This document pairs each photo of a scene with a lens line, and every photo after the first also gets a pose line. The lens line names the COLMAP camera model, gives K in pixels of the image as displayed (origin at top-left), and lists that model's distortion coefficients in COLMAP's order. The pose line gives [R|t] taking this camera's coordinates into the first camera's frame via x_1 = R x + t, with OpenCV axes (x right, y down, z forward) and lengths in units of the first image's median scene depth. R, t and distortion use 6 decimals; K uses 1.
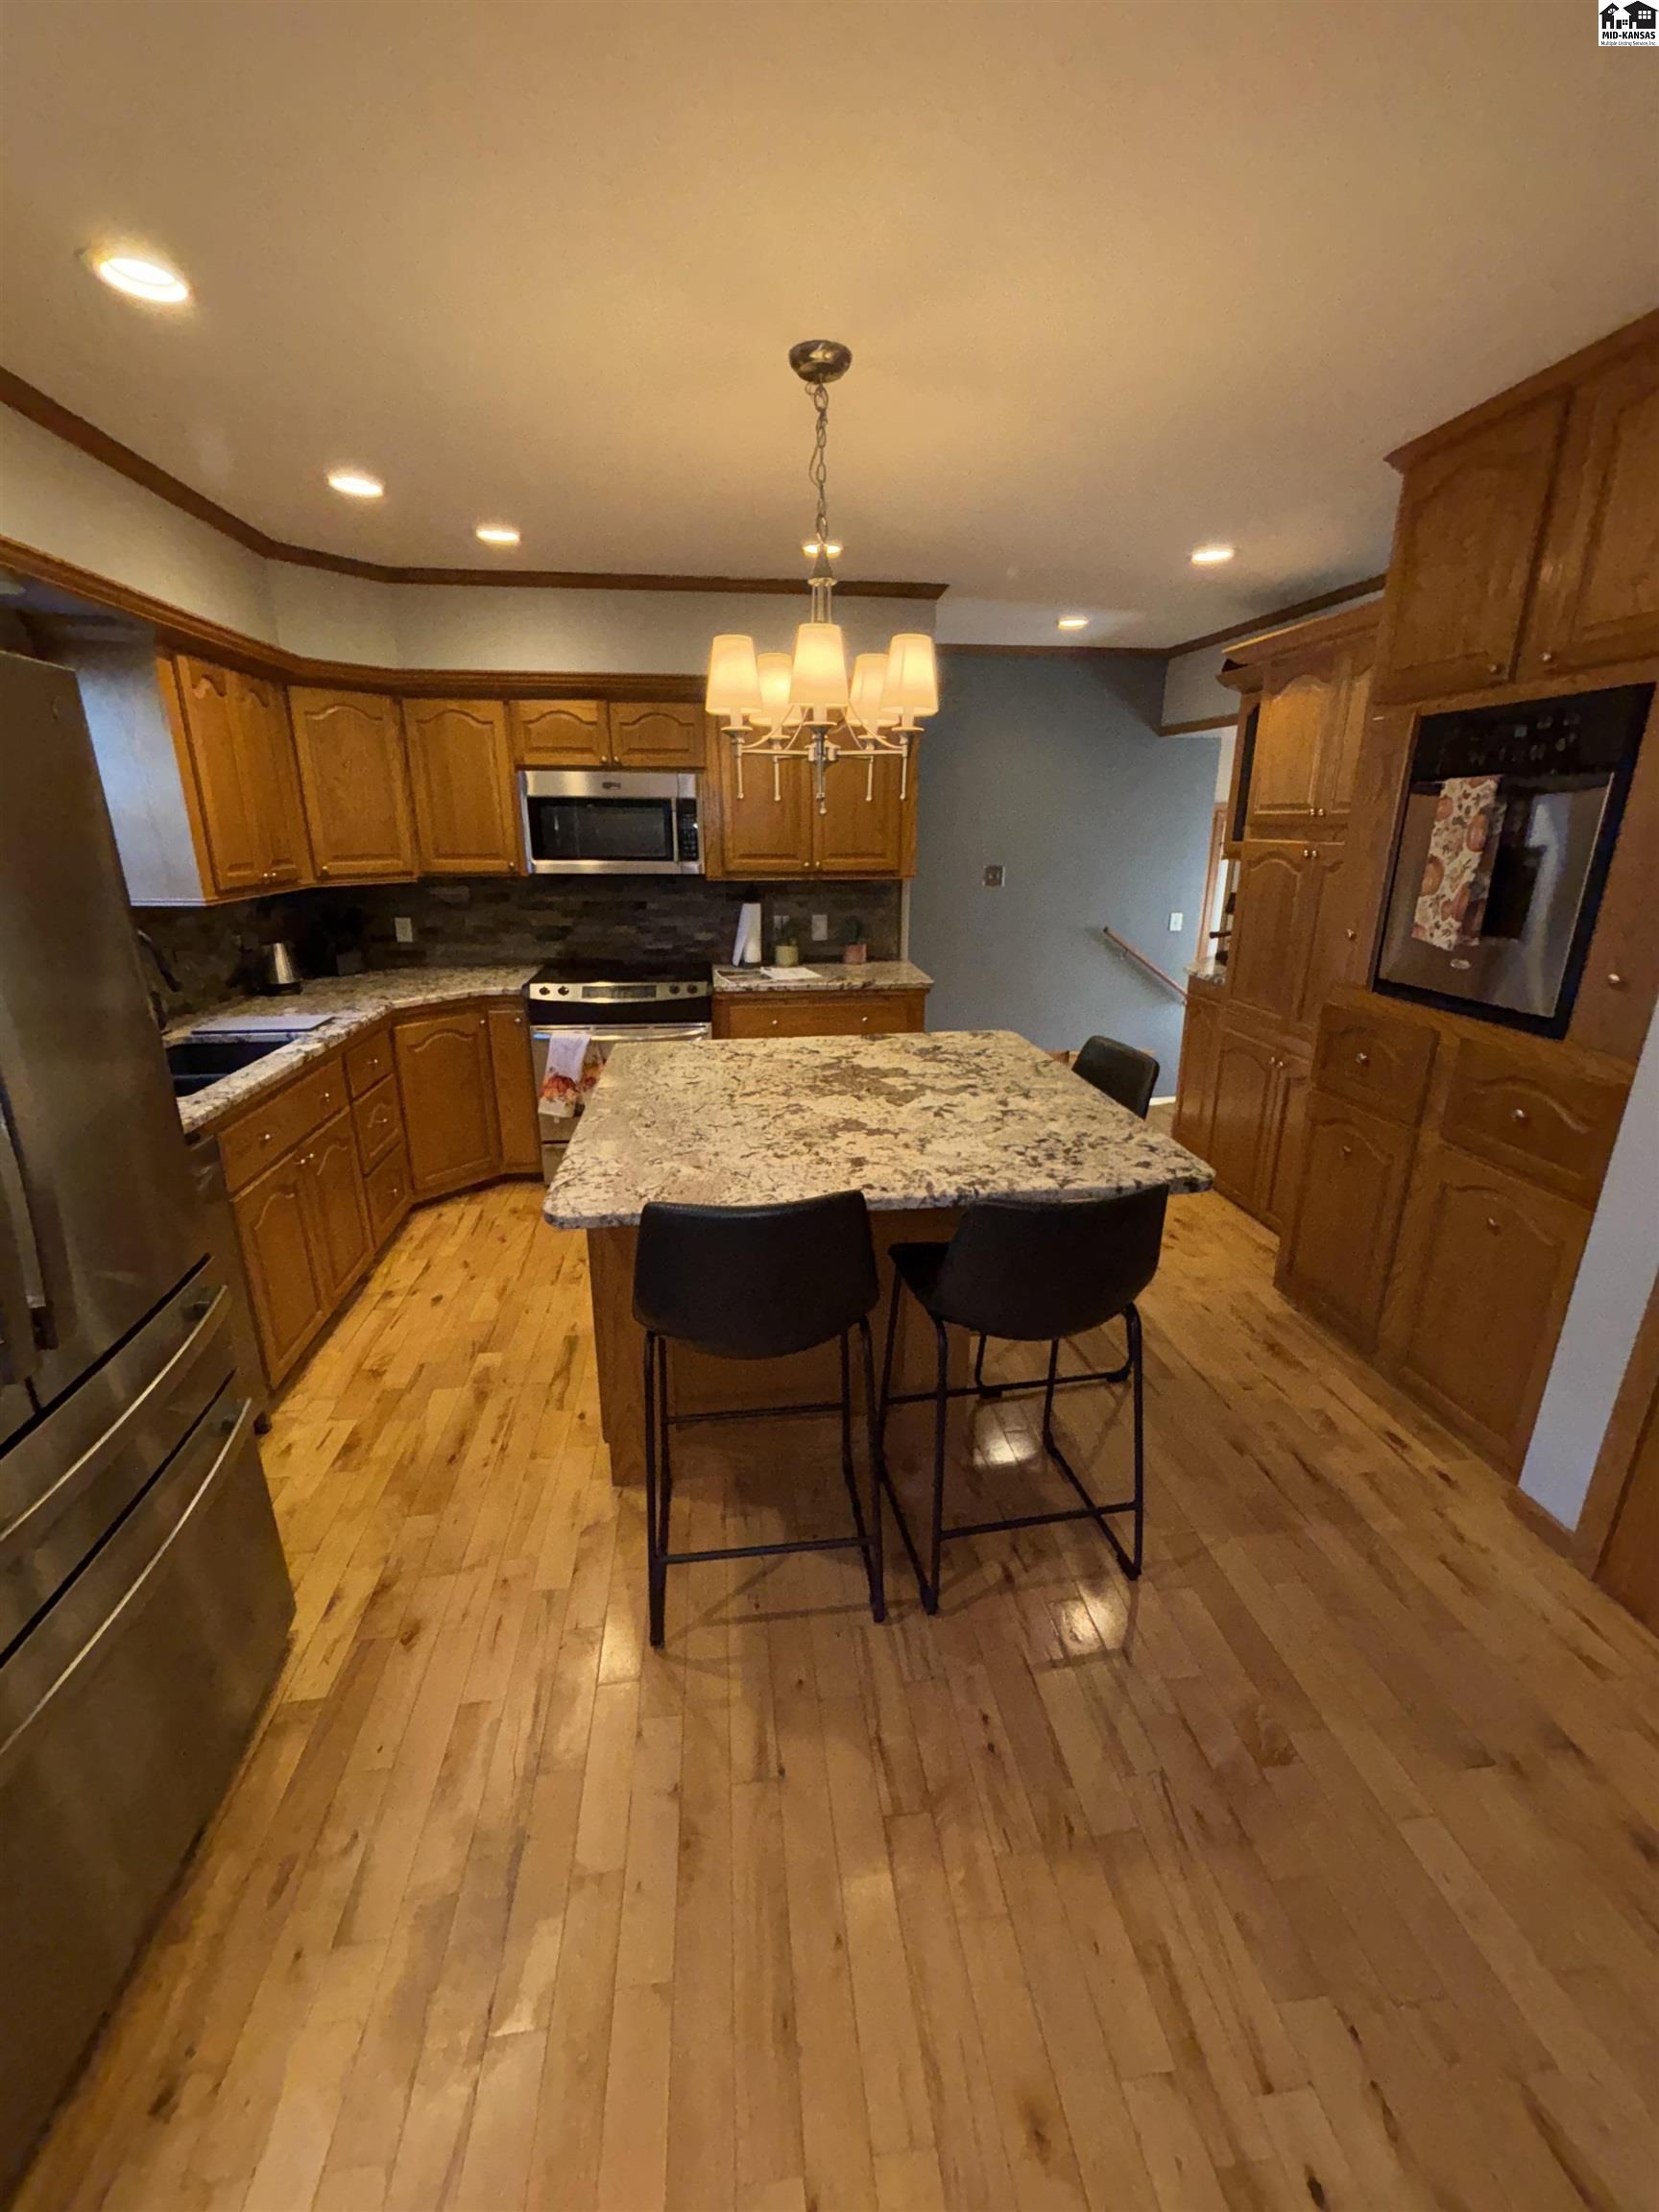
lens RADIAL K [[890.5, 0, 836.8], [0, 890.5, 1087.2], [0, 0, 1]] dist [-0.001666, -0.000200]
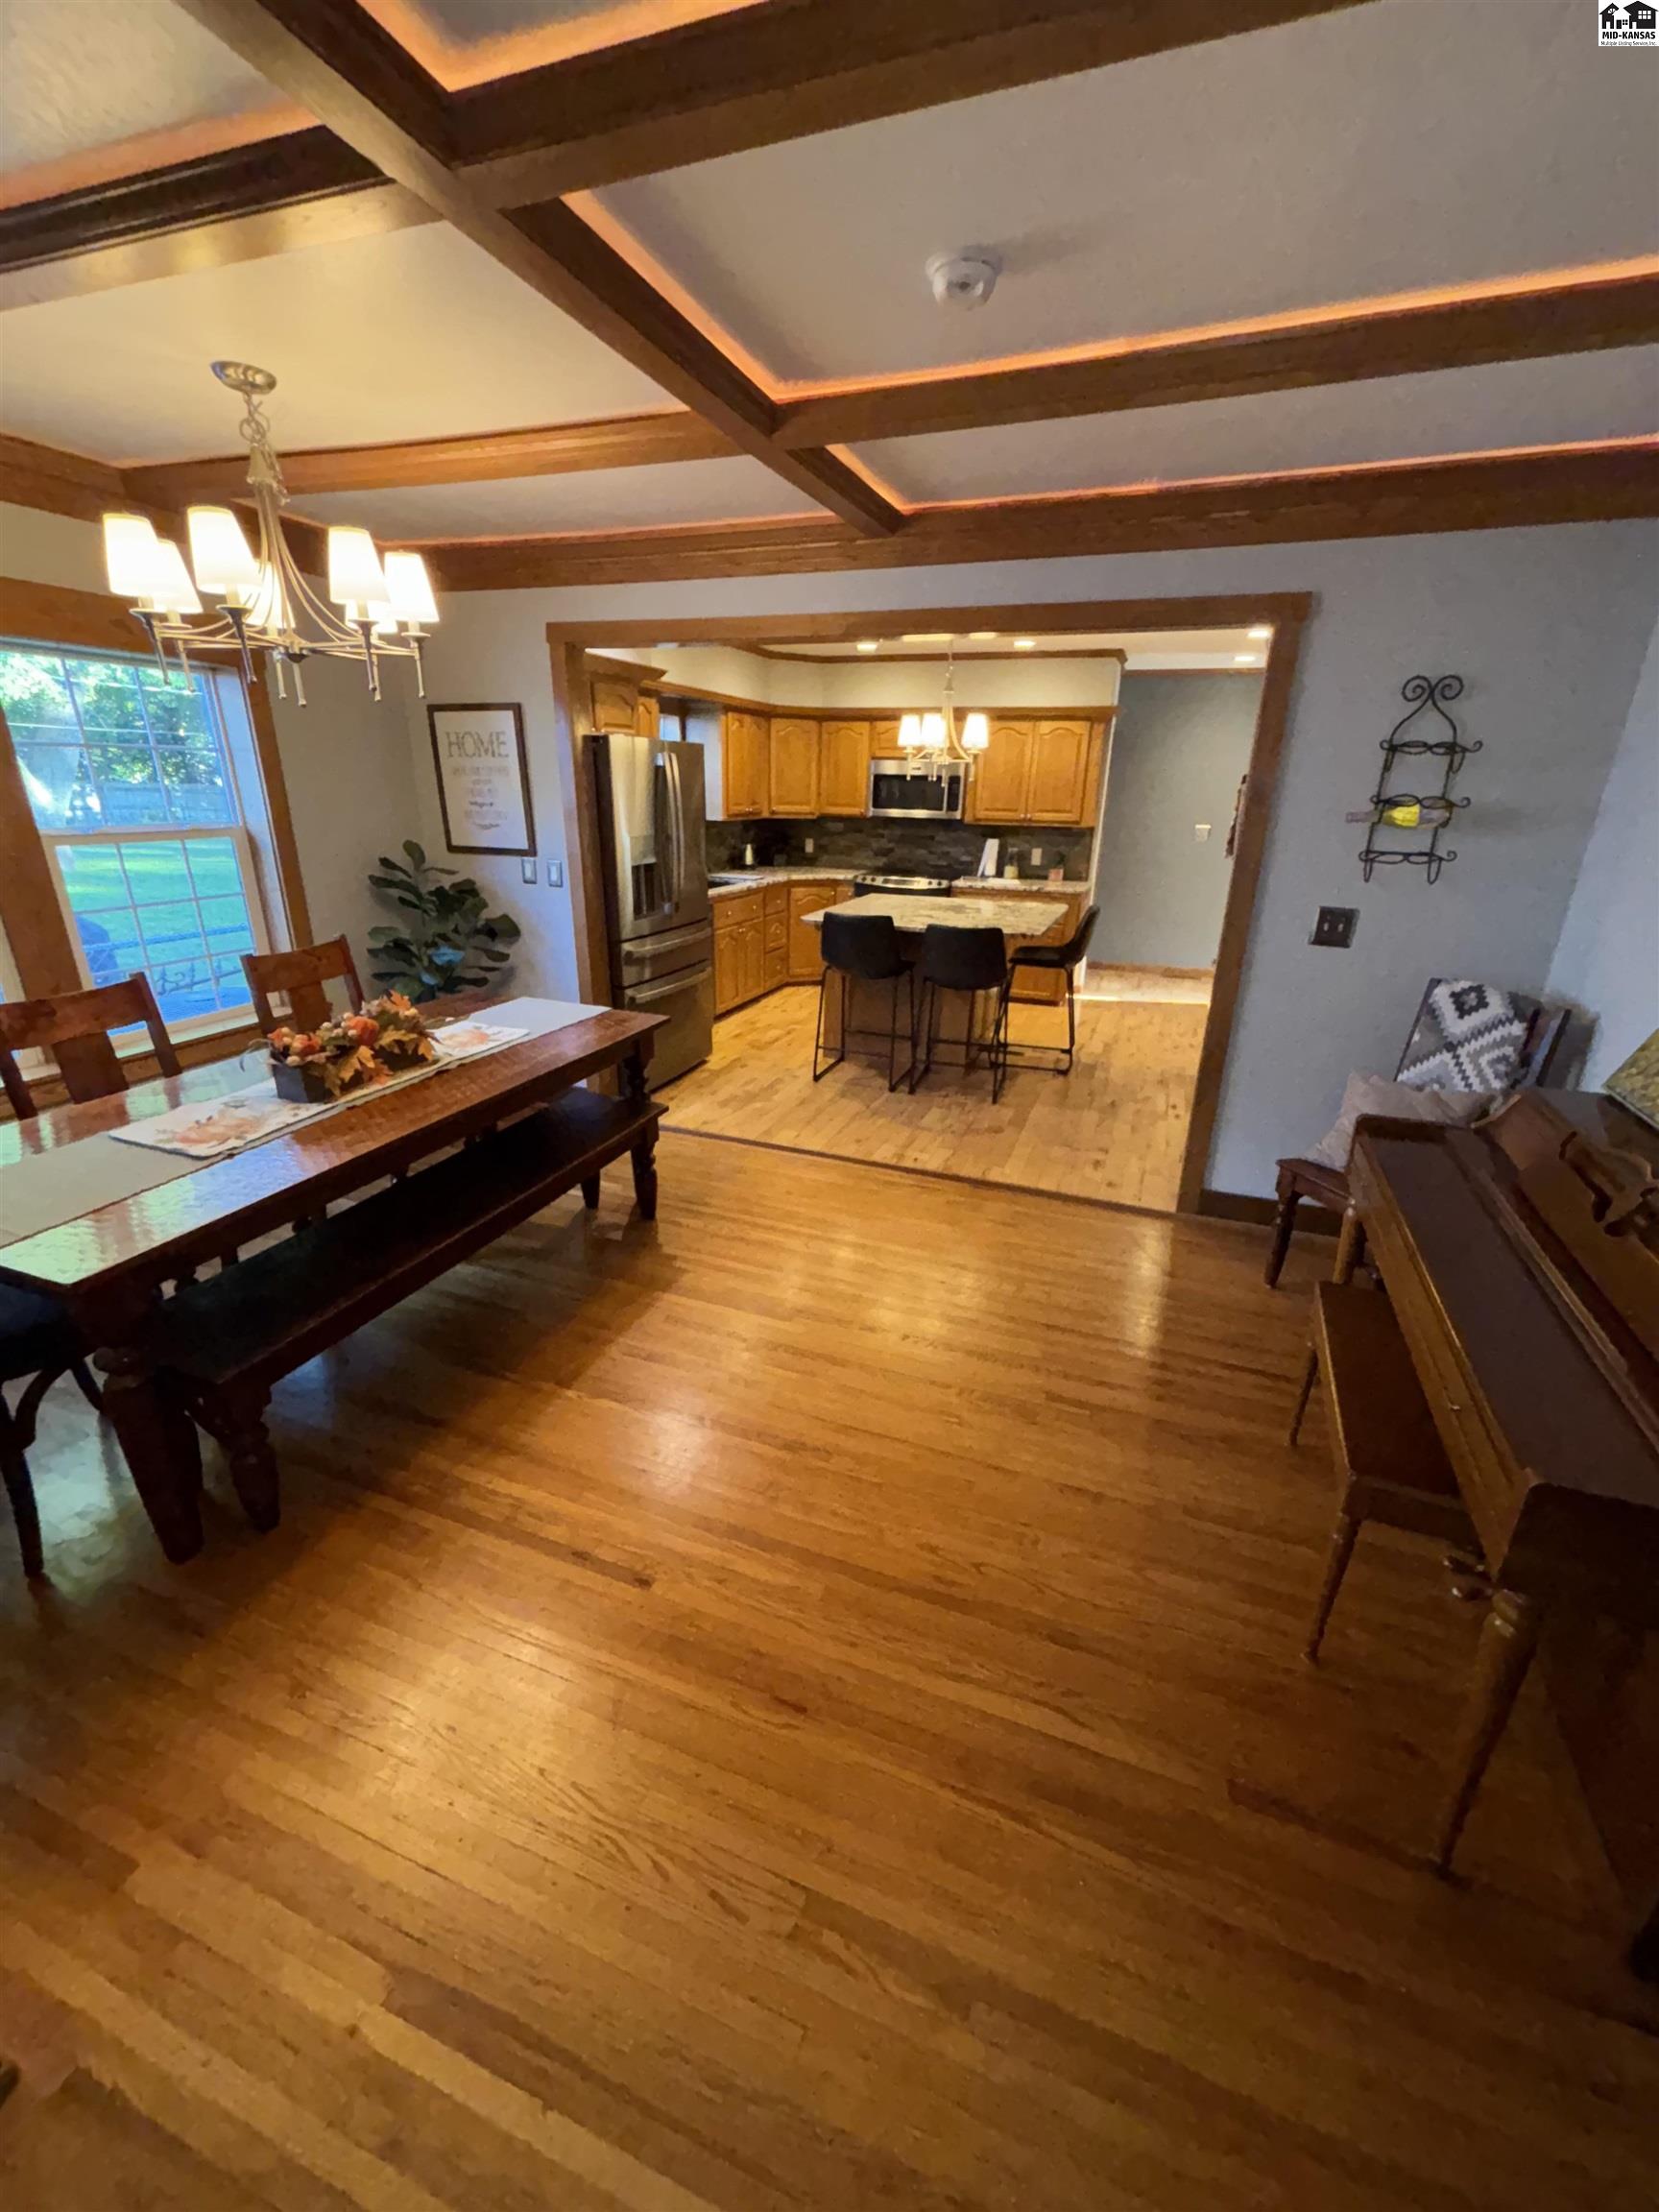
lens RADIAL K [[890.5, 0, 805.9], [0, 890.5, 1102.6], [0, 0, 1]] dist [-0.001666, -0.000200]
pose [[0.867275, 0.179523, -0.464334, 0.857599], [-0.156908, 0.983750, 0.087271, 0.349797], [0.472456, -0.002830, 0.881350, -1.178863]]
